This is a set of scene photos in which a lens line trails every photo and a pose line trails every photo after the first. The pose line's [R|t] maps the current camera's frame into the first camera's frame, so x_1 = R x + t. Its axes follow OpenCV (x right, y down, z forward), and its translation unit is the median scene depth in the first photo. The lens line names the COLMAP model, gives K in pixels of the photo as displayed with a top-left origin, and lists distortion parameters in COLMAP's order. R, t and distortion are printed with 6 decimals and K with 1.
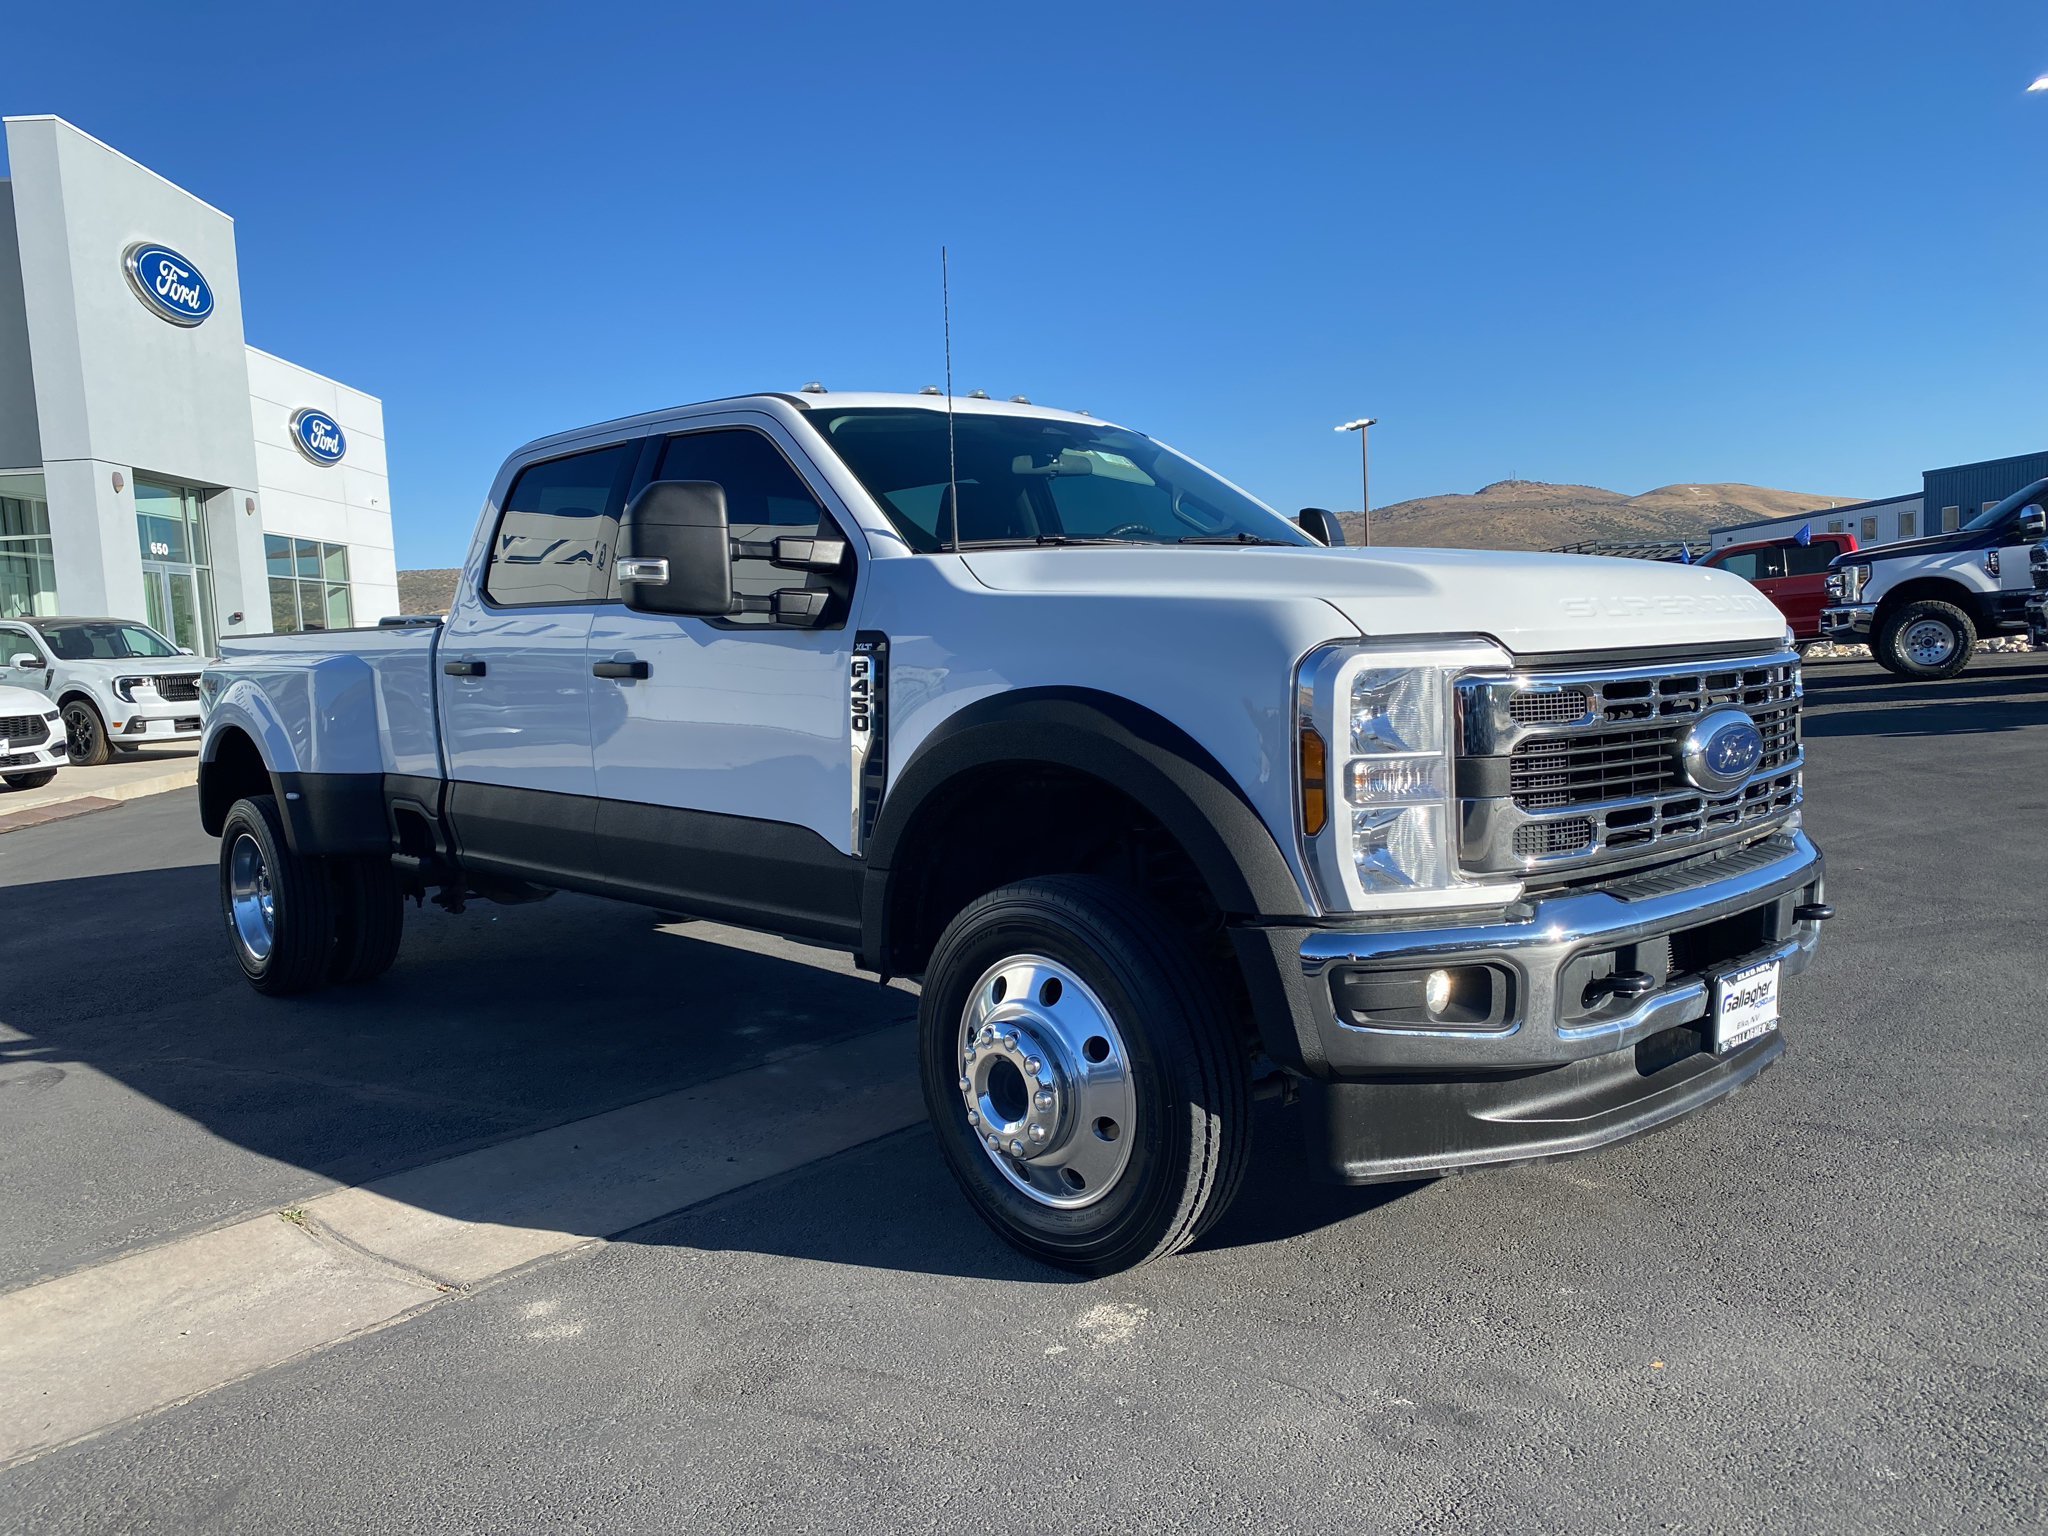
lens RADIAL K [[1550.3, 0, 1014.5], [0, 1550.3, 767.9], [0, 0, 1]] dist [0.053437, -0.071786]
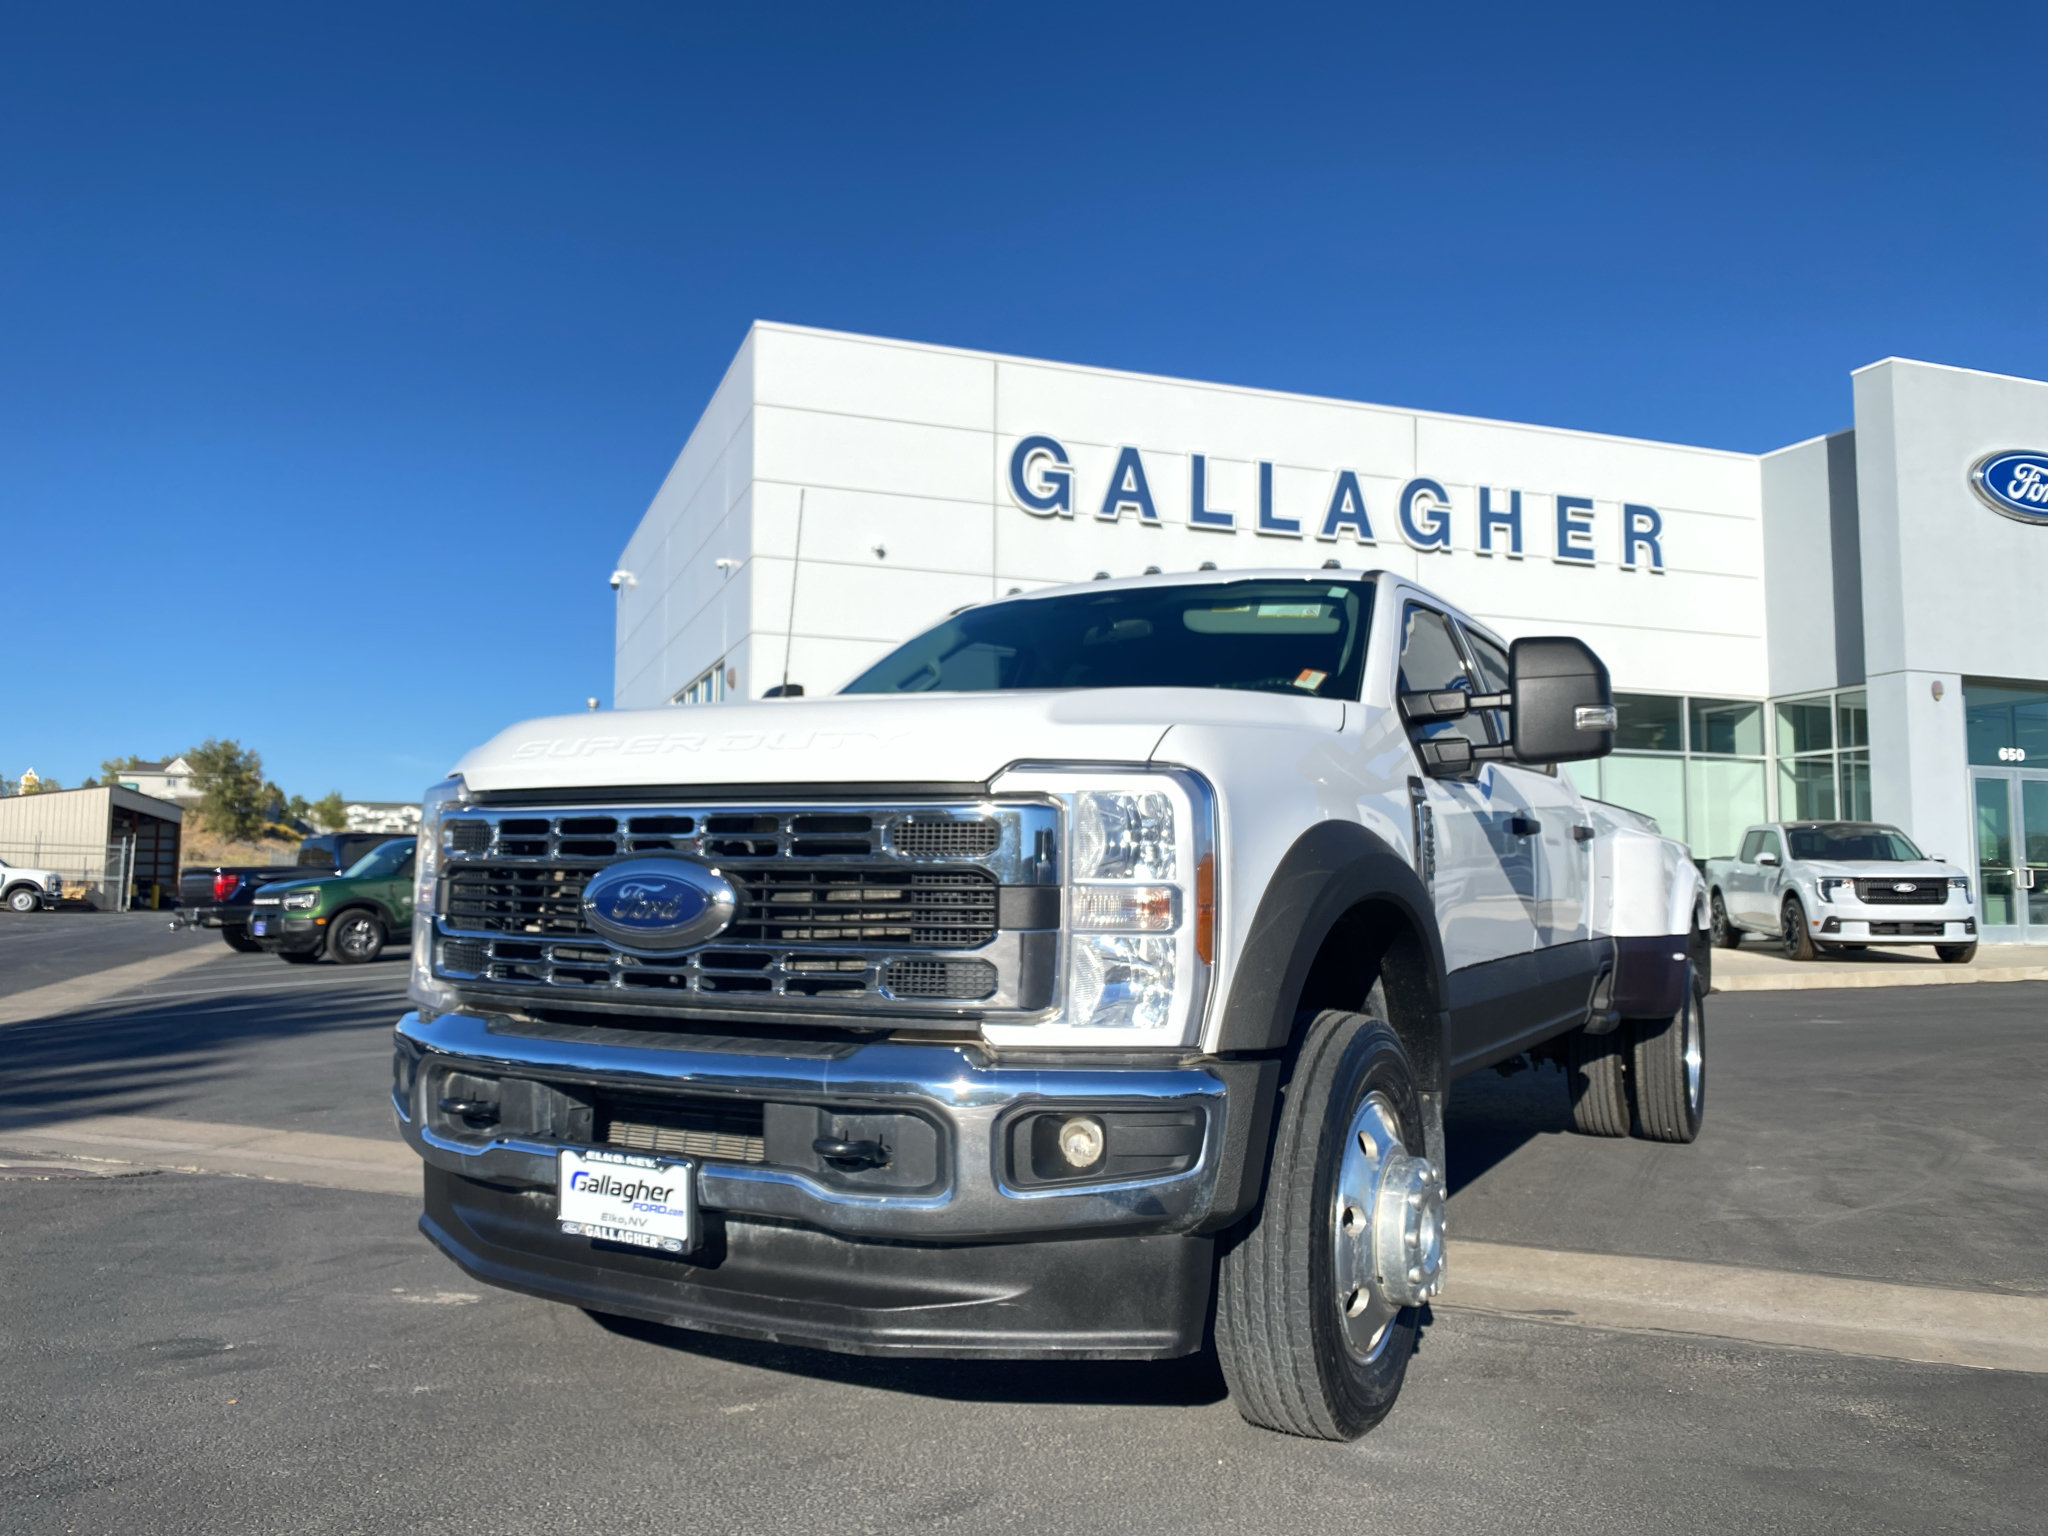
lens RADIAL K [[1565.6, 0, 1029.8], [0, 1565.6, 739.9], [0, 0, 1]] dist [0.044680, -0.083237]
pose [[0.326707, -0.042439, -0.944172, 0.817796], [-0.104009, 0.991309, -0.080547, -0.031894], [0.939385, 0.124518, 0.319454, 0.536592]]
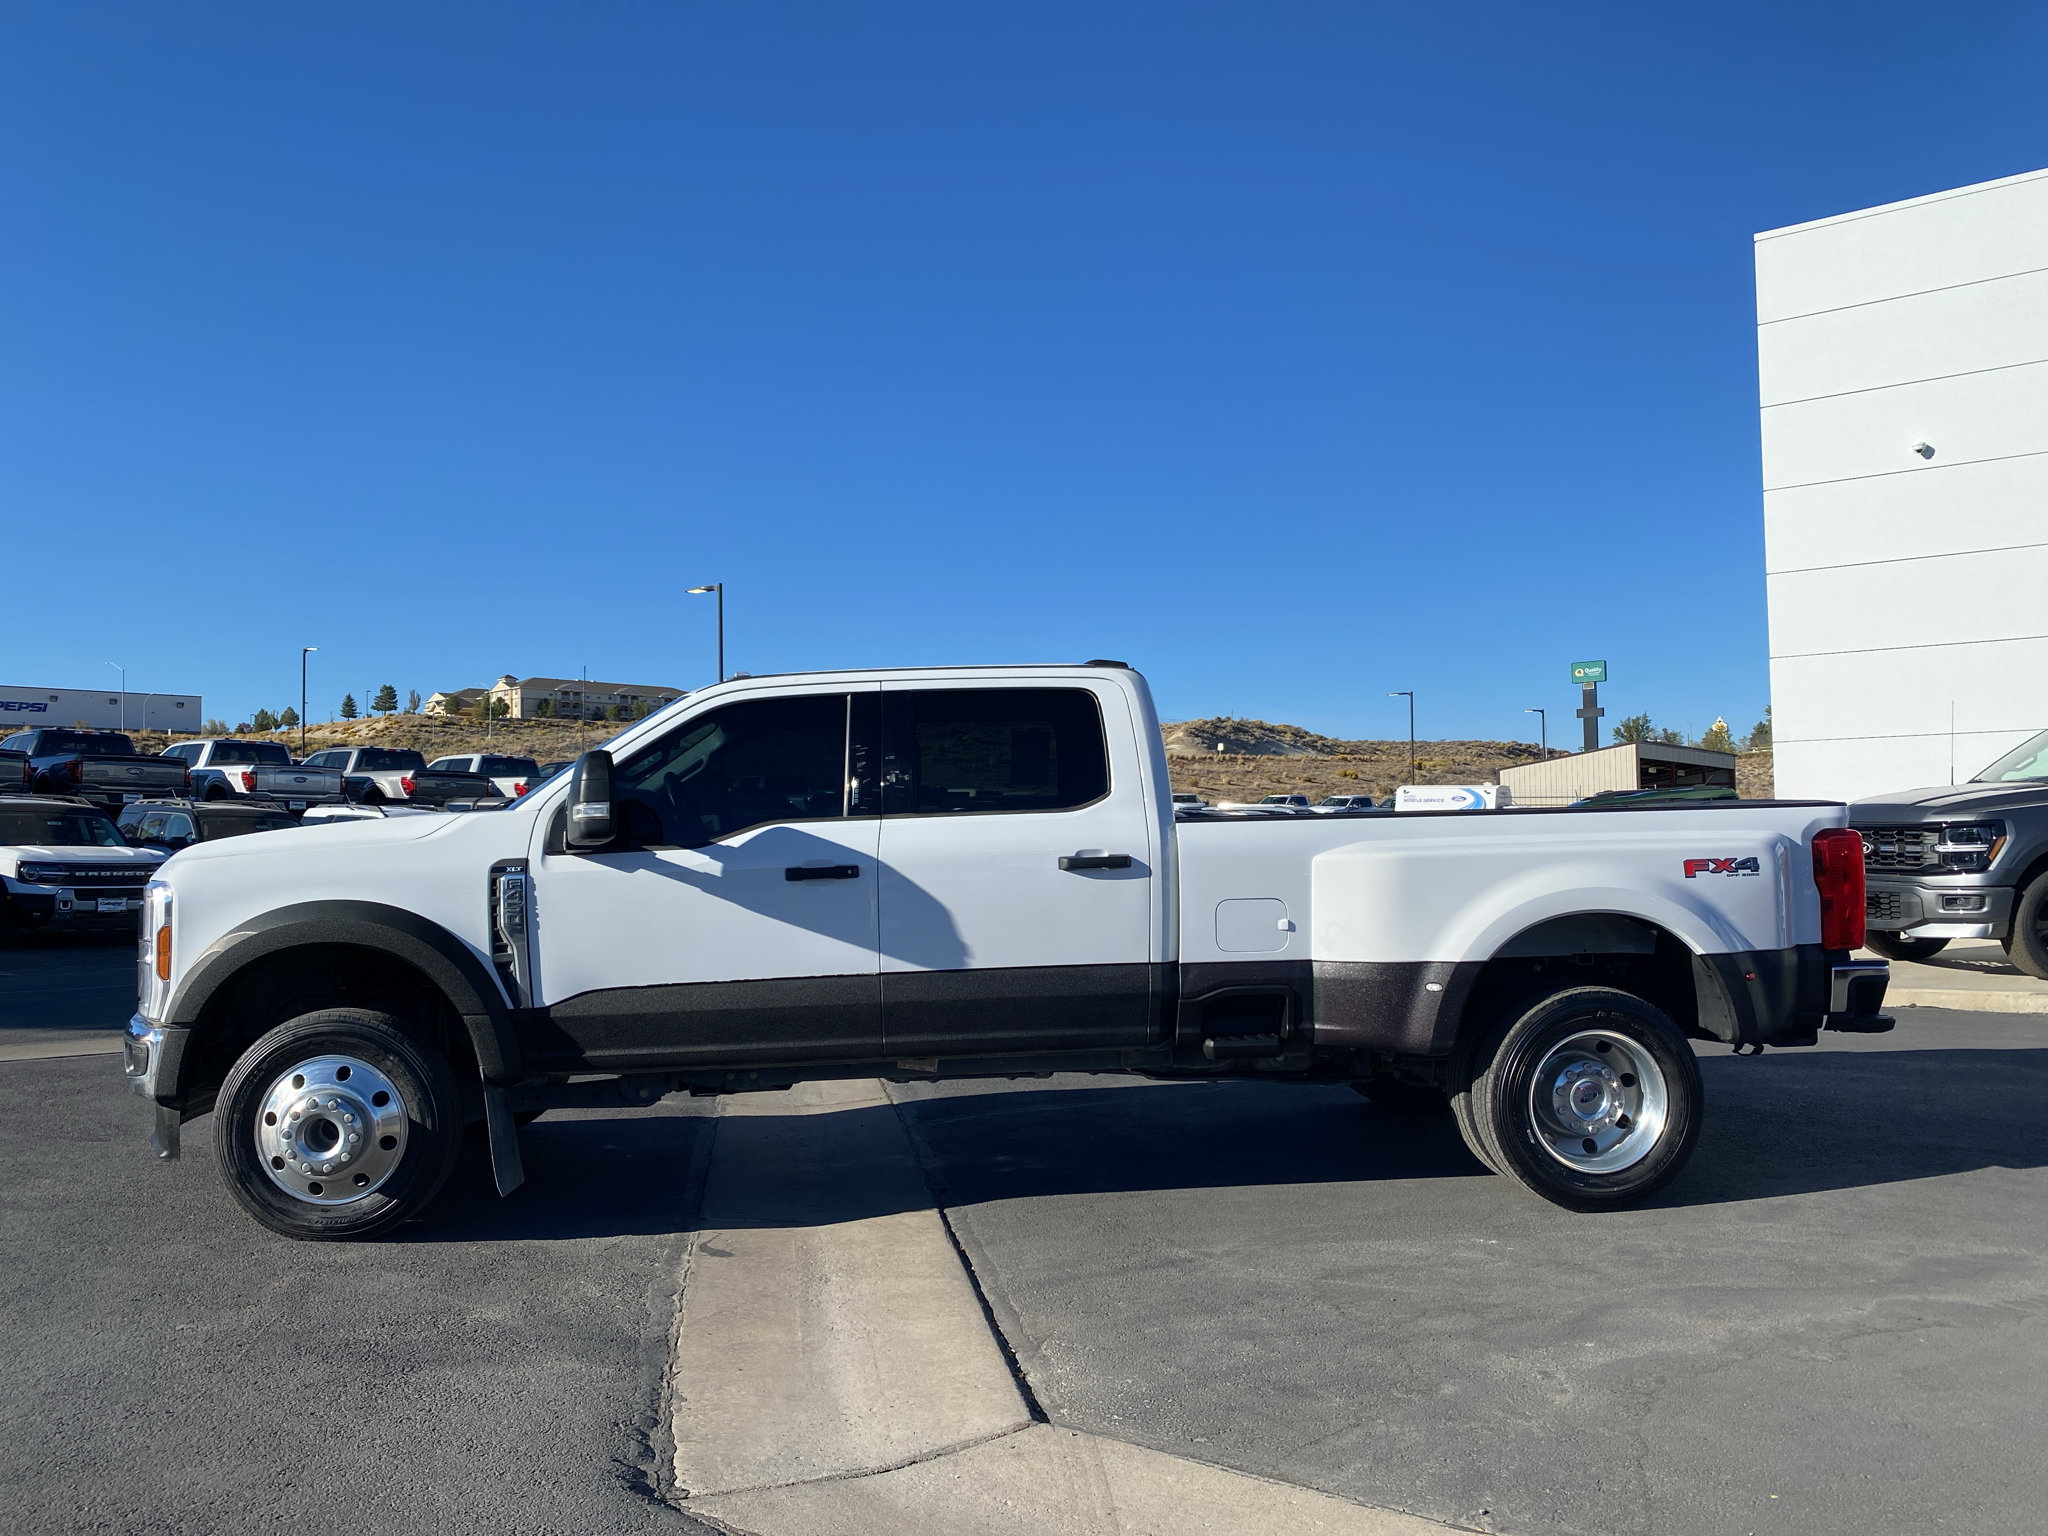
lens RADIAL K [[1550.3, 0, 1014.5], [0, 1550.3, 767.9], [0, 0, 1]] dist [0.053437, -0.071786]
pose [[-0.609882, 0.022694, -0.792167, 0.835774], [-0.021644, 0.998740, 0.045275, -0.205648], [0.792197, 0.044758, -0.608622, 1.821694]]
